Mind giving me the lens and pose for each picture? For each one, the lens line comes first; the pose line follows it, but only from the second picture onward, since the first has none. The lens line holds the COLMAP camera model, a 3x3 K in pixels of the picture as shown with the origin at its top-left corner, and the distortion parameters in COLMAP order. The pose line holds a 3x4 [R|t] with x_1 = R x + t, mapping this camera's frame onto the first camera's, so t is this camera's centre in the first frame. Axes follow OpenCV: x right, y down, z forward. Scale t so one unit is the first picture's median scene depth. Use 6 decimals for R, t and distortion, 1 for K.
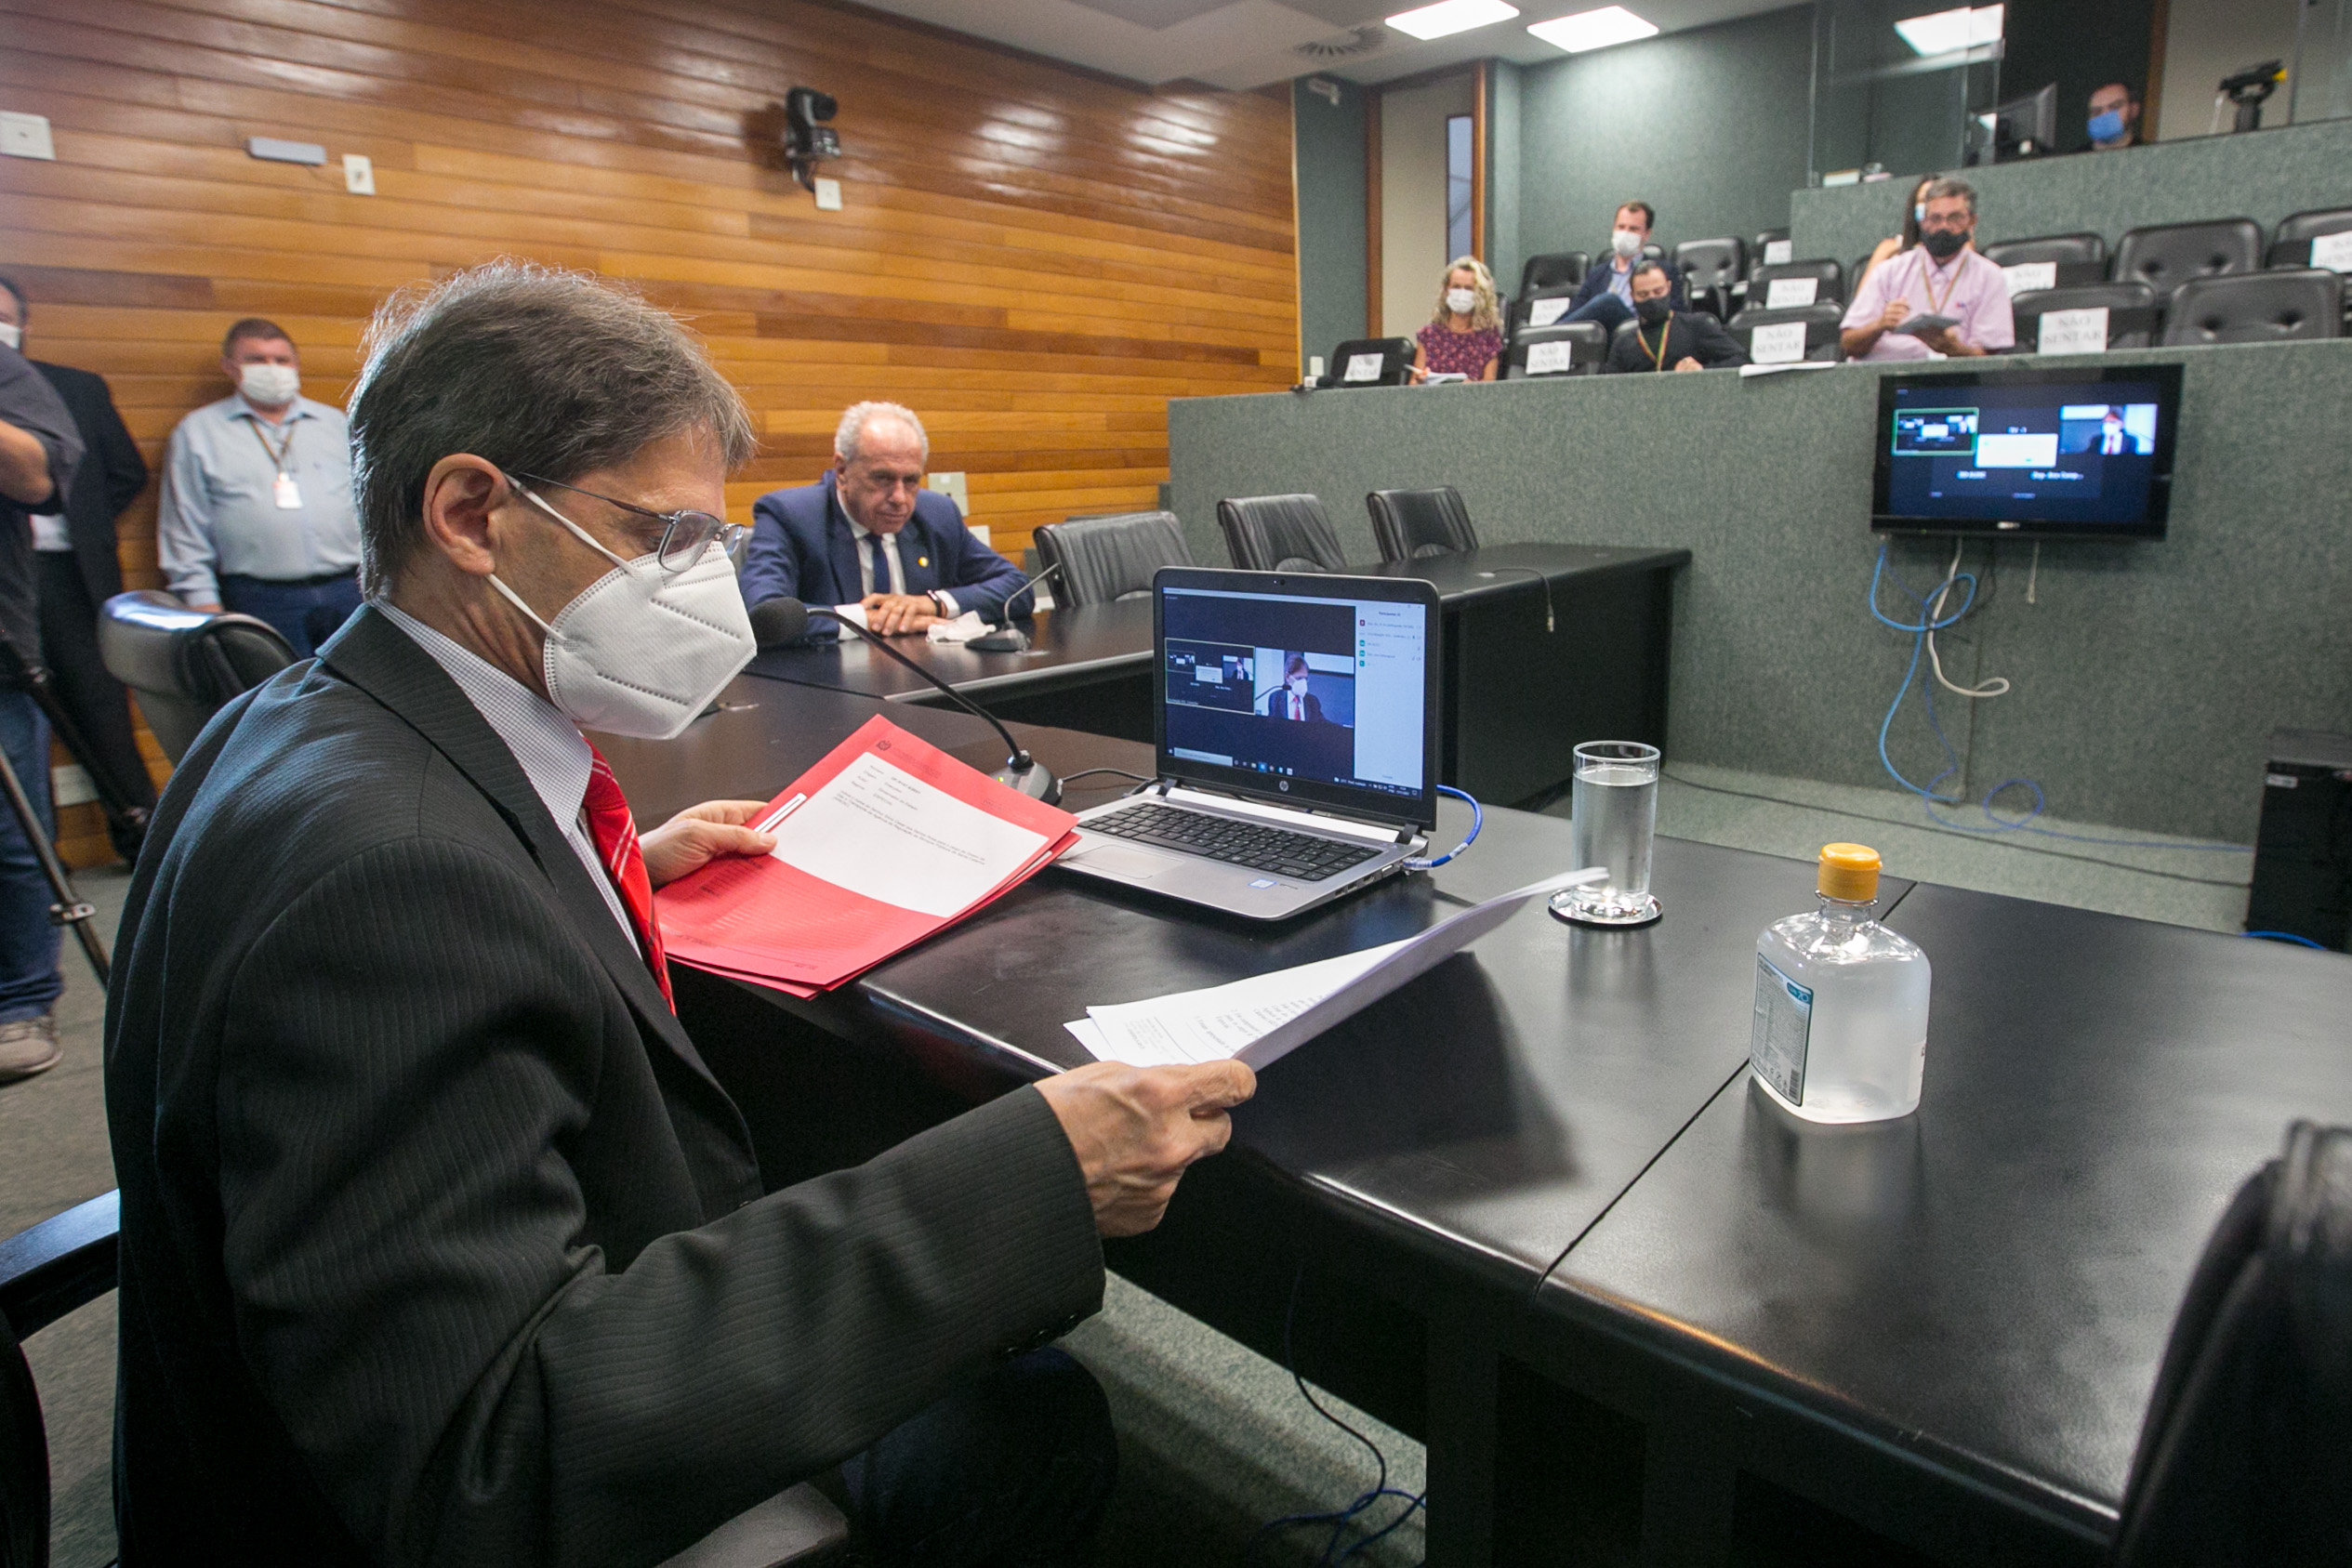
lens RADIAL K [[1277.6, 0, 1176.0], [0, 1277.6, 784.0], [0, 0, 1]] dist [-0.001158, -0.000041]
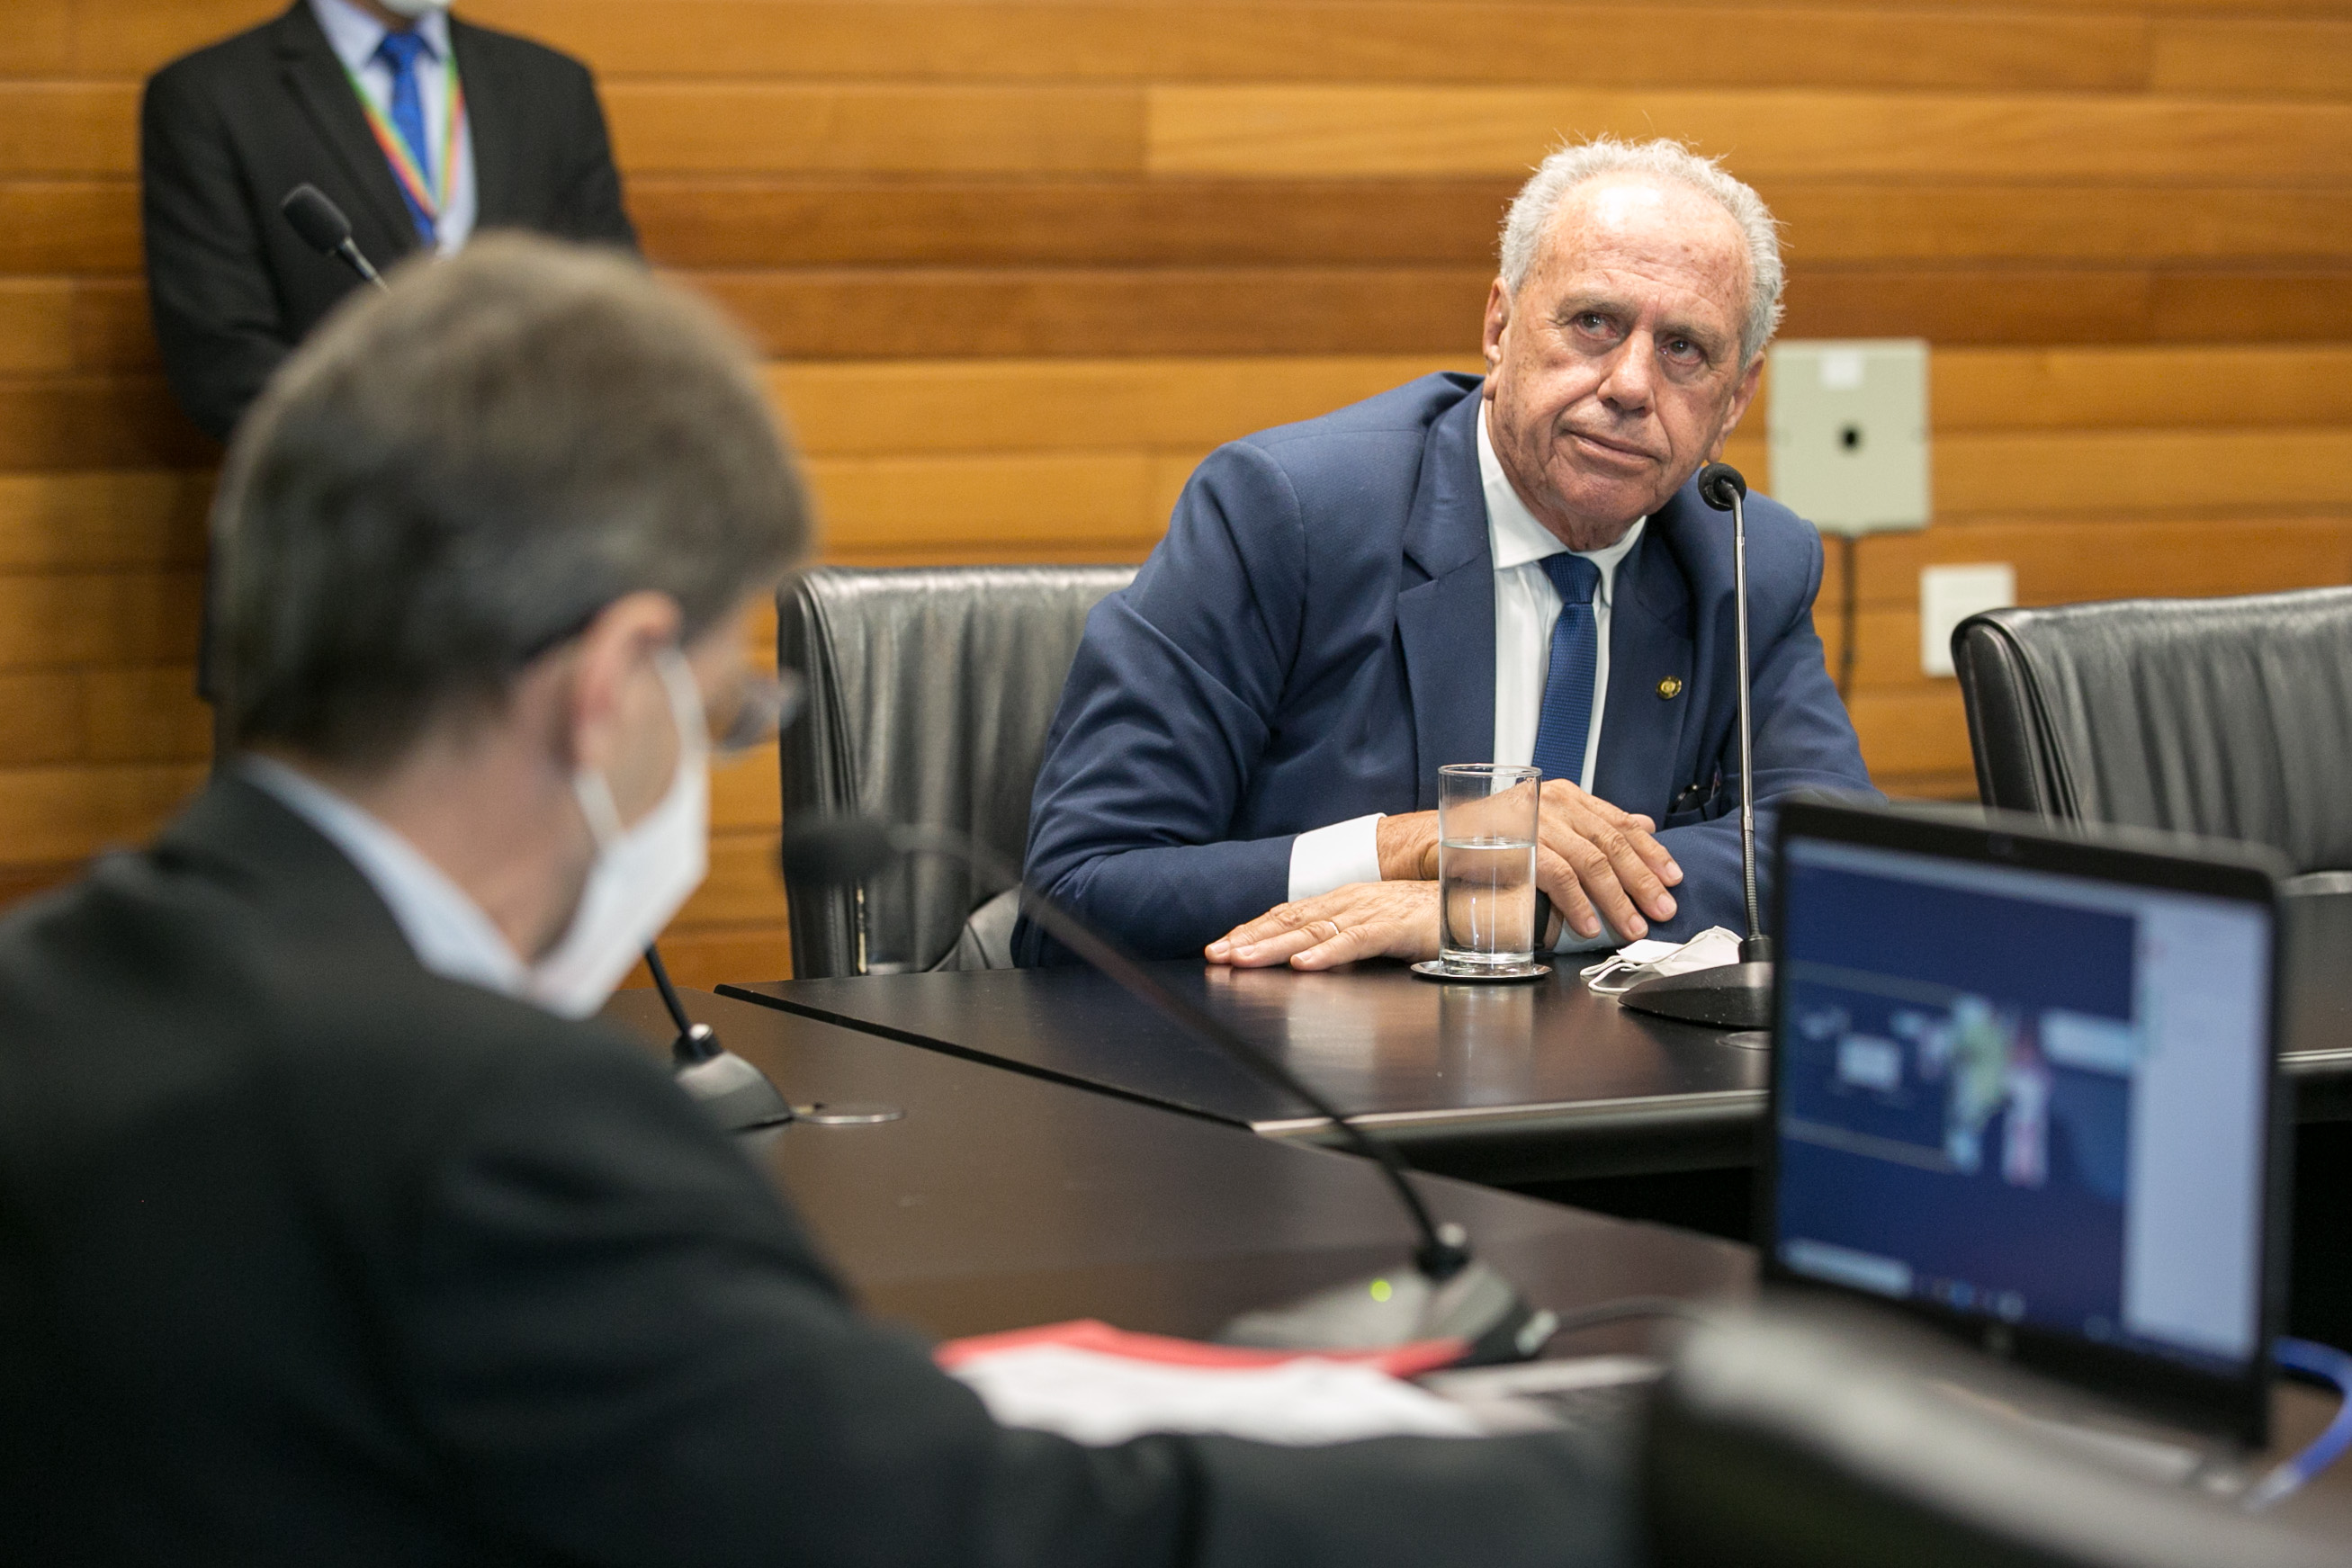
lens RADIAL K [[6295.8, 0, 1176.0], [0, 6295.8, 784.0], [0, 0, 1]] dist [0.511786, -0.057477]
pose [[0.953092, 0.050115, -0.298504, 0.136087], [-0.096836, 0.984851, -0.143844, 0.045820], [0.286773, 0.166002, 0.943507, -0.324709]]
